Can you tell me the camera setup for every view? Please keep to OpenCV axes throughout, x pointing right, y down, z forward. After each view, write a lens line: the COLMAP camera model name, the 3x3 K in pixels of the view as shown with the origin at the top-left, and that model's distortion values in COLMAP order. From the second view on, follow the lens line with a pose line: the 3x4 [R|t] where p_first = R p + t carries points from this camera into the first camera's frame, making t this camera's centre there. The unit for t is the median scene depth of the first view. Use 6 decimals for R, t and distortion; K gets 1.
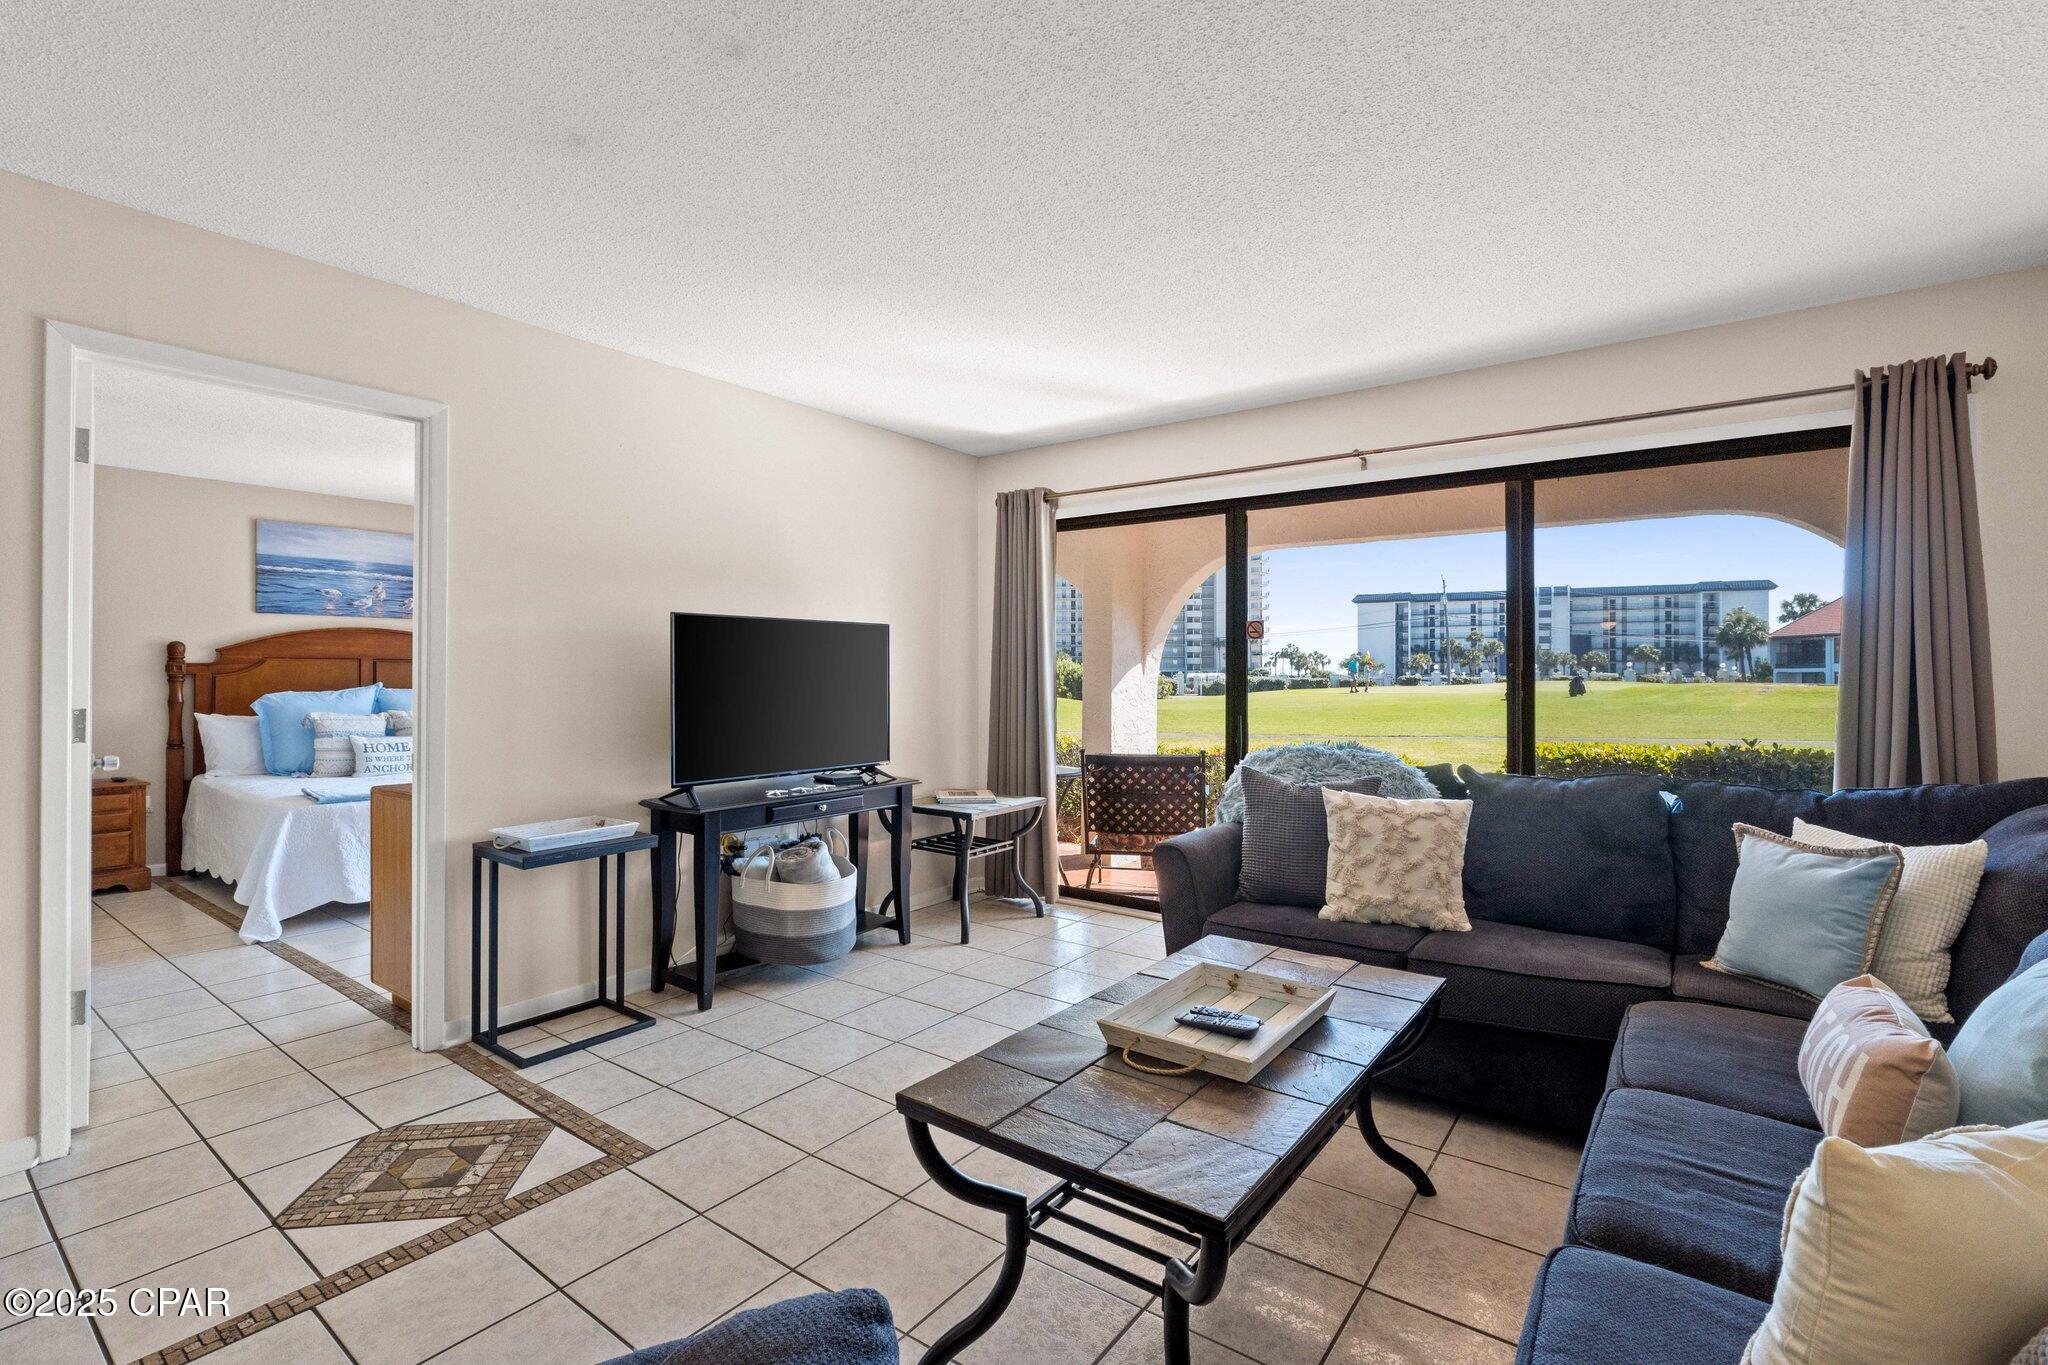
lens RADIAL K [[925.6, 0, 1019.7], [0, 925.6, 670.1], [0, 0, 1]] dist [-0.004619, -0.000888]
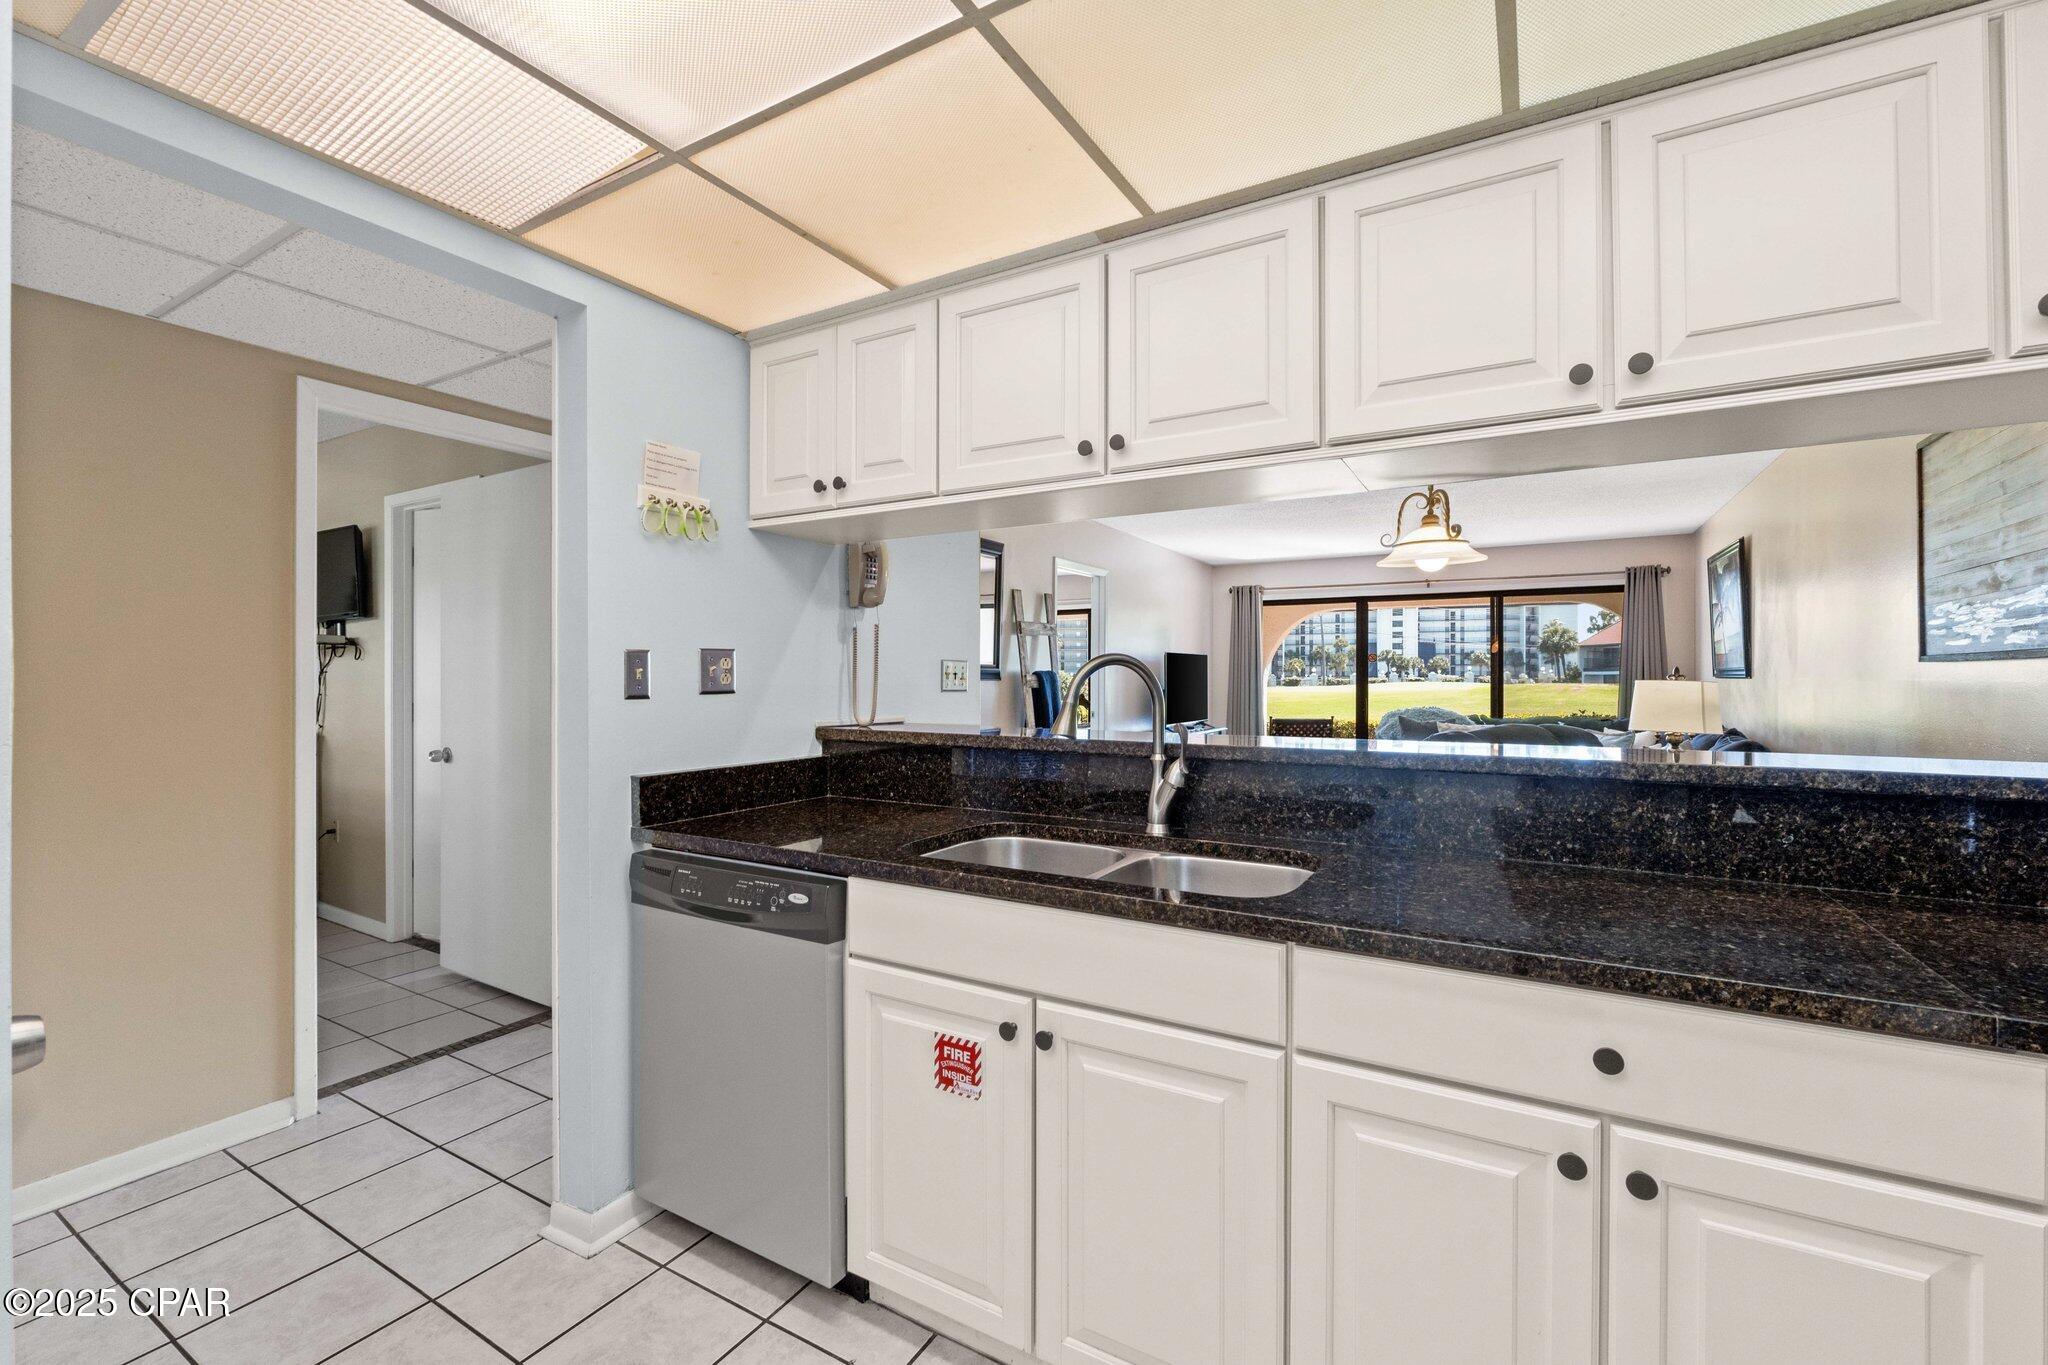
lens RADIAL K [[867.0, 0, 1021.6], [0, 867.0, 678.5], [0, 0, 1]] dist [-0.003740, -0.000325]
pose [[0.993790, -0.000711, 0.111269, -0.846933], [-0.000069, 0.999975, 0.007007, -0.009874], [-0.111271, -0.006971, 0.993766, -0.989709]]
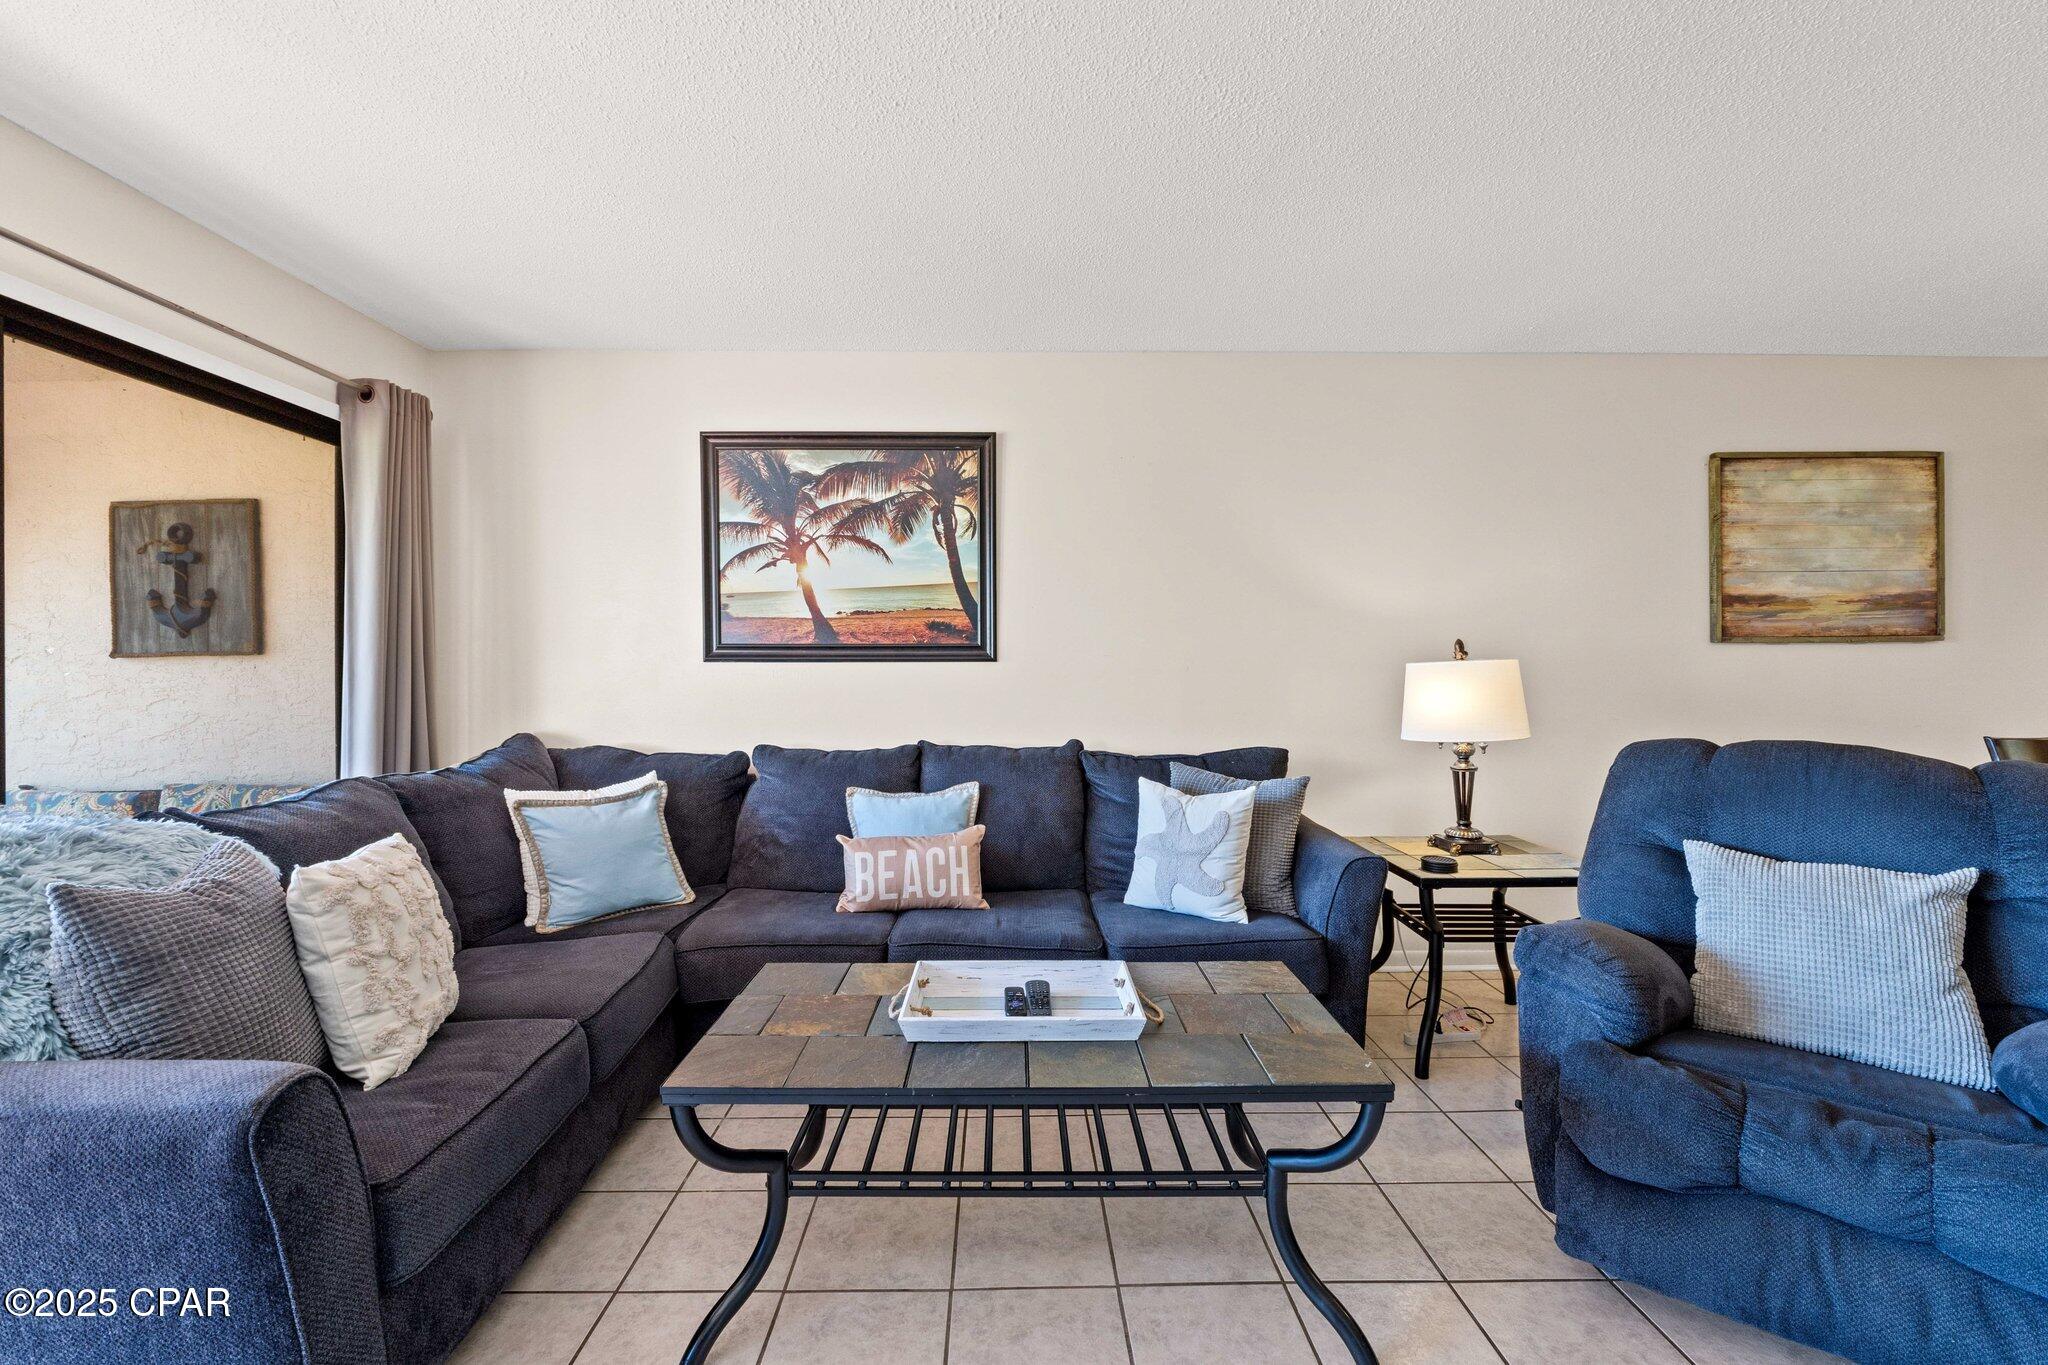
lens RADIAL K [[869.8, 0, 1022.6], [0, 869.8, 663.1], [0, 0, 1]] dist [-0.006938, -0.000523]
pose [[-0.612438, 0.007892, 0.790480, -0.249018], [0.000401, 0.999953, -0.009673, 0.010220], [-0.790519, -0.005607, -0.612412, 0.741419]]
